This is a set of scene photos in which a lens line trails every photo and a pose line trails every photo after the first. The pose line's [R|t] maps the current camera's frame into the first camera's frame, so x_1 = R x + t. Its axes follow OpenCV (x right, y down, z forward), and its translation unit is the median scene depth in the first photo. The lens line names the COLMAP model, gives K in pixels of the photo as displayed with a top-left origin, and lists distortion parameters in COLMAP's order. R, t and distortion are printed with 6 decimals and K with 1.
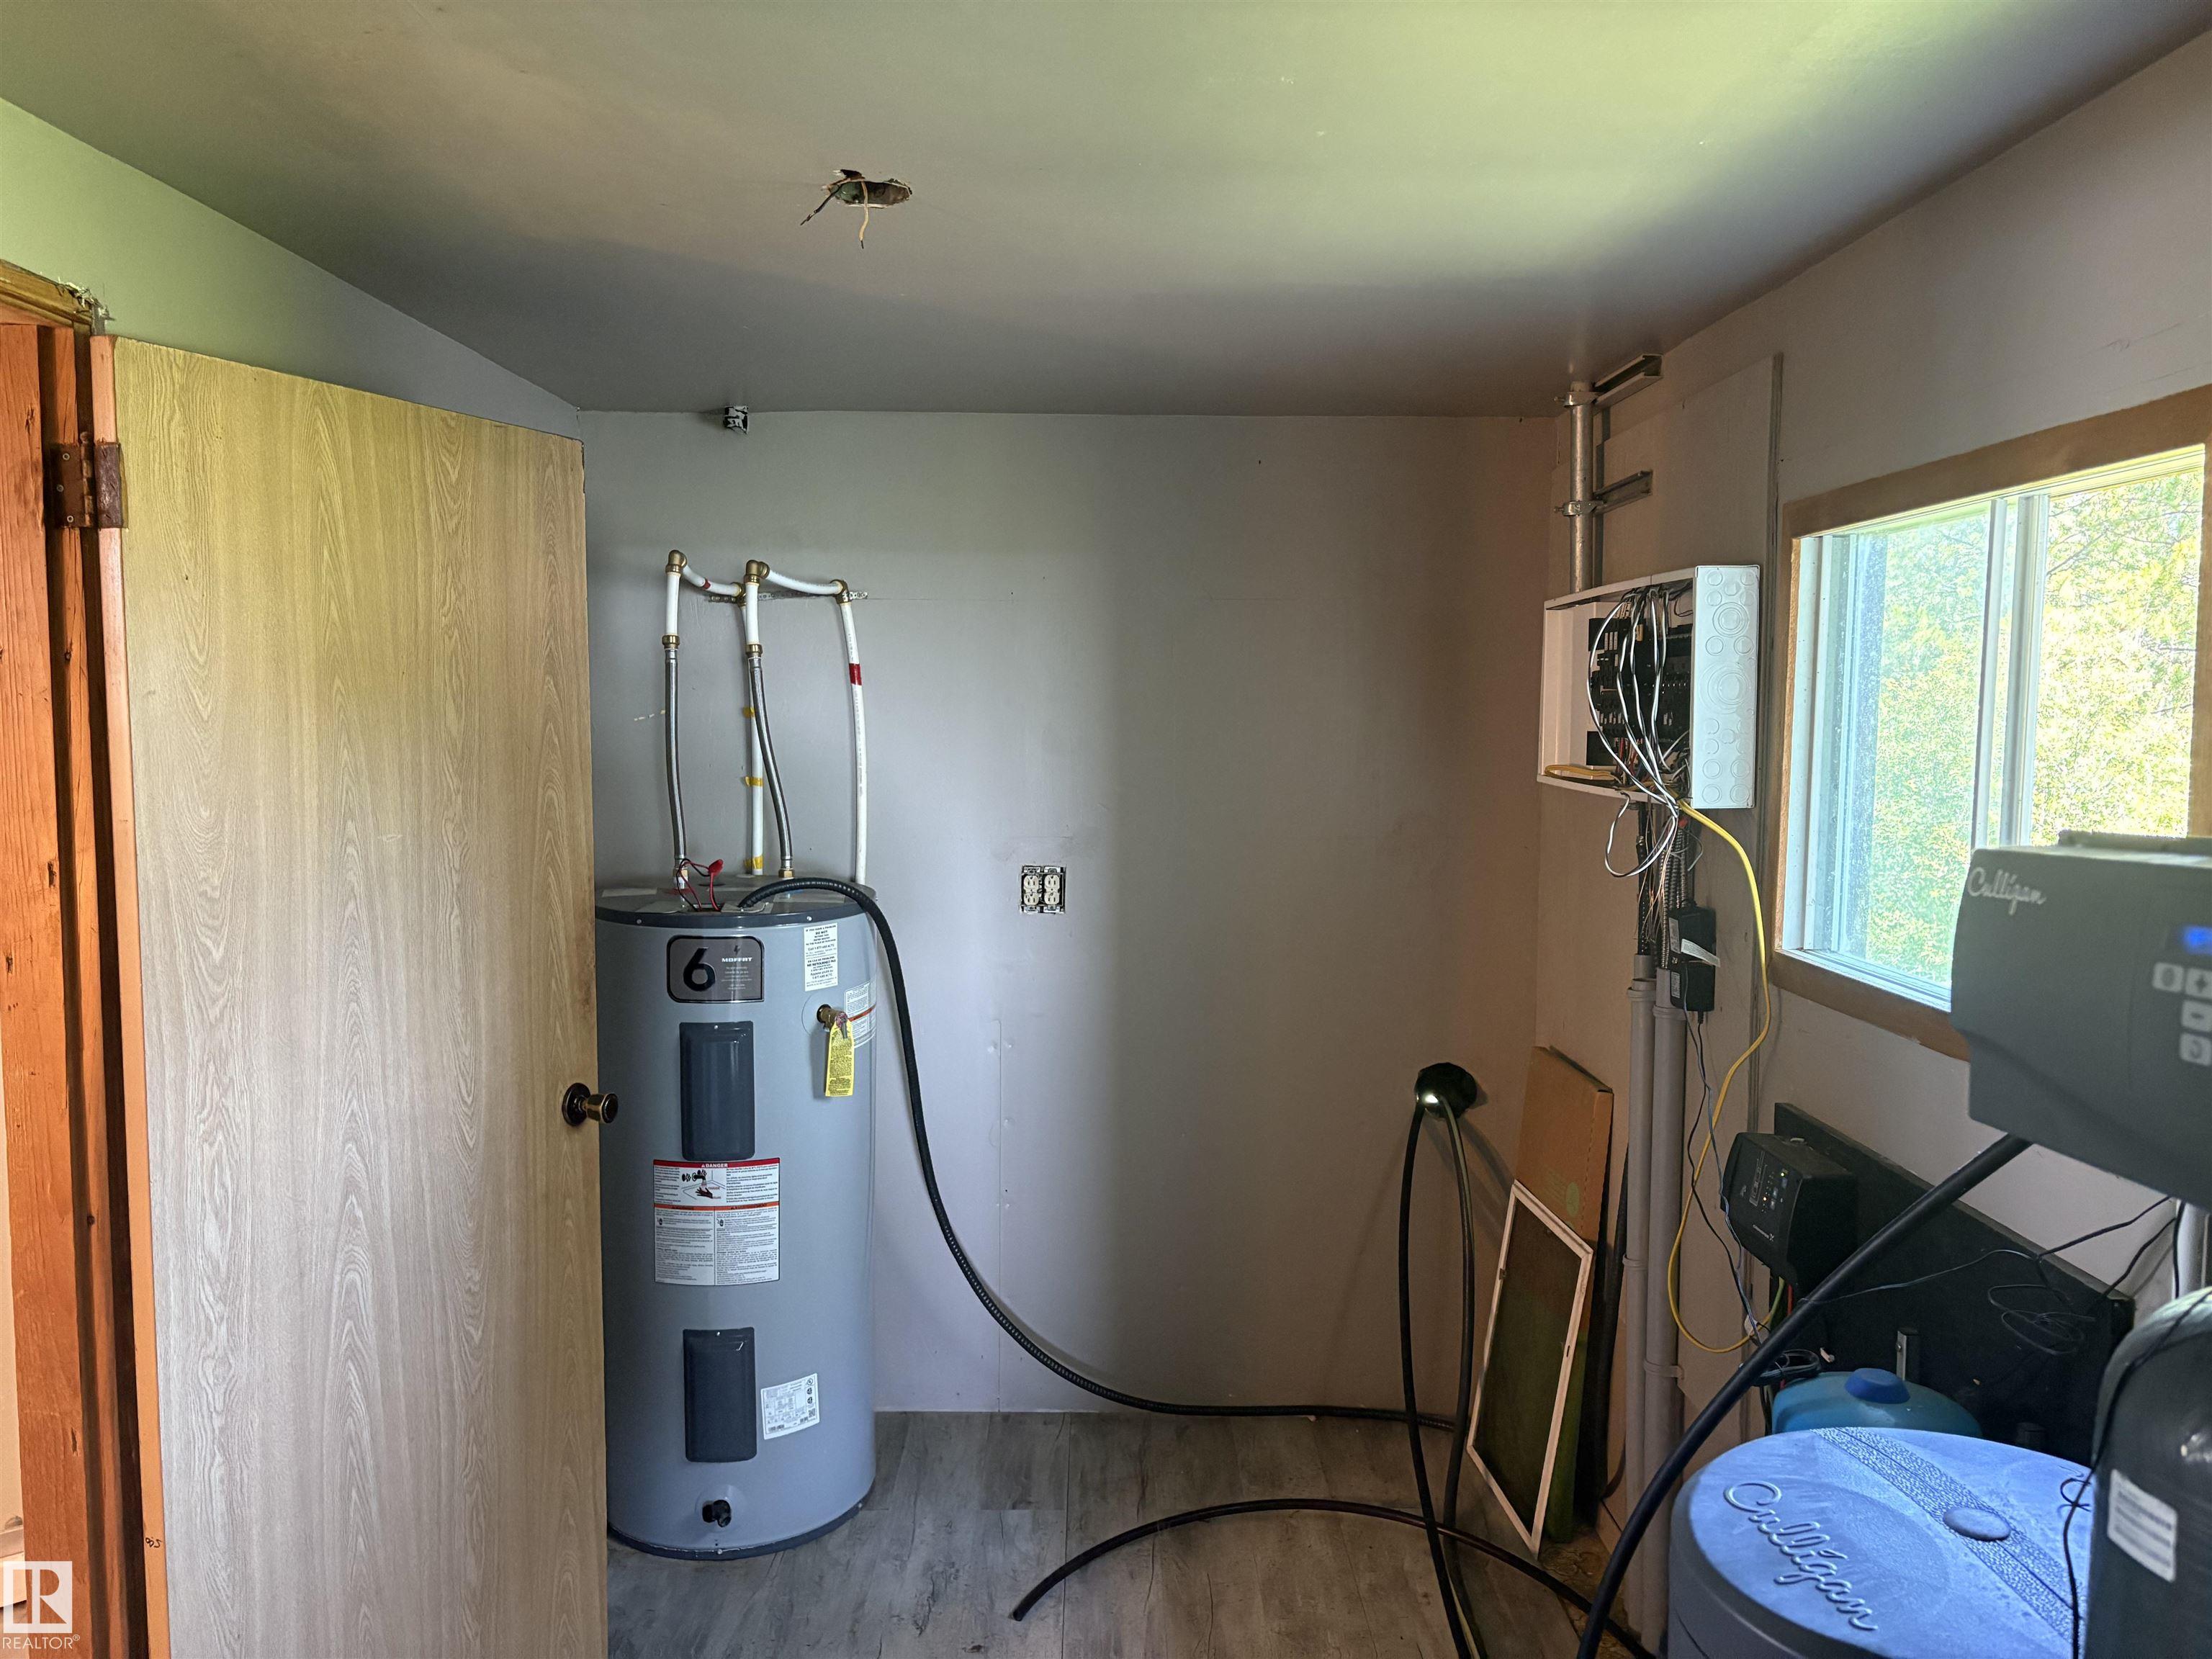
lens RADIAL K [[1688.8, 0, 1095.6], [0, 1688.8, 833.3], [0, 0, 1]] dist [0.047680, -0.029834]
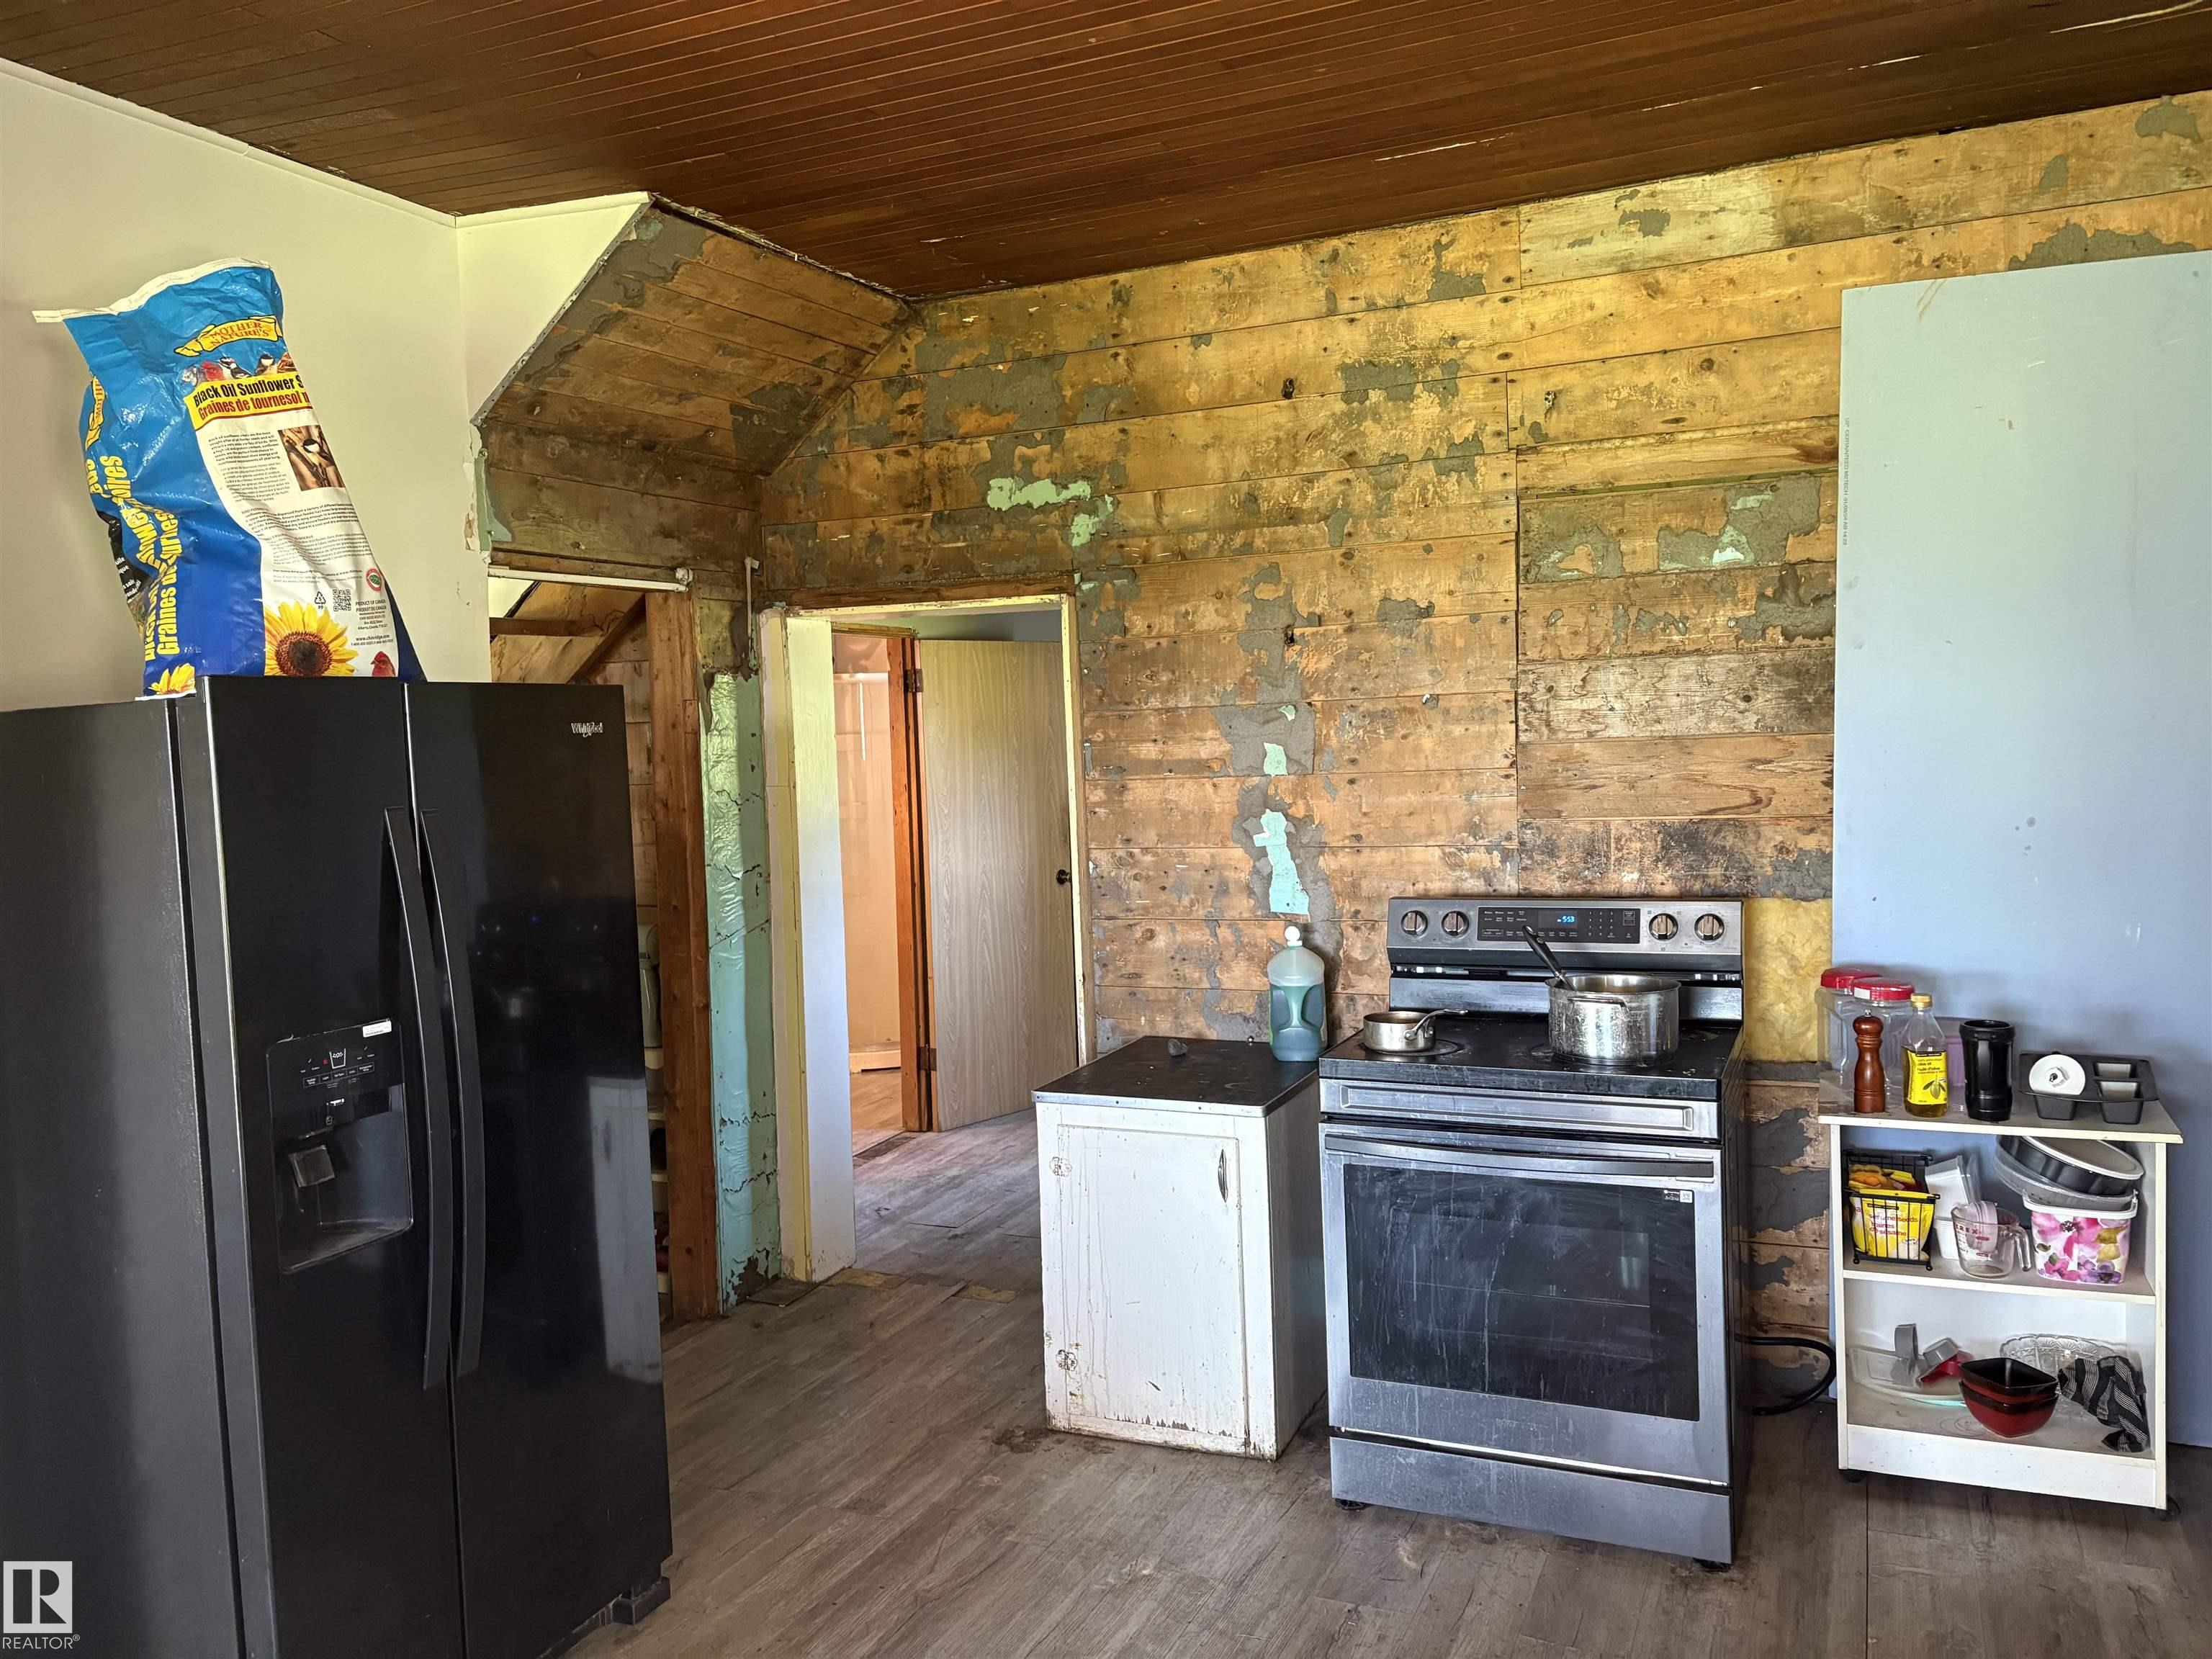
lens RADIAL K [[1688.8, 0, 1107.6], [0, 1688.8, 830.2], [0, 0, 1]] dist [0.047680, -0.029834]
pose [[0.919711, -0.010004, -0.392469, 1.082817], [0.004530, 0.999879, -0.014872, 0.154511], [0.392570, 0.011900, 0.919645, -1.934914]]
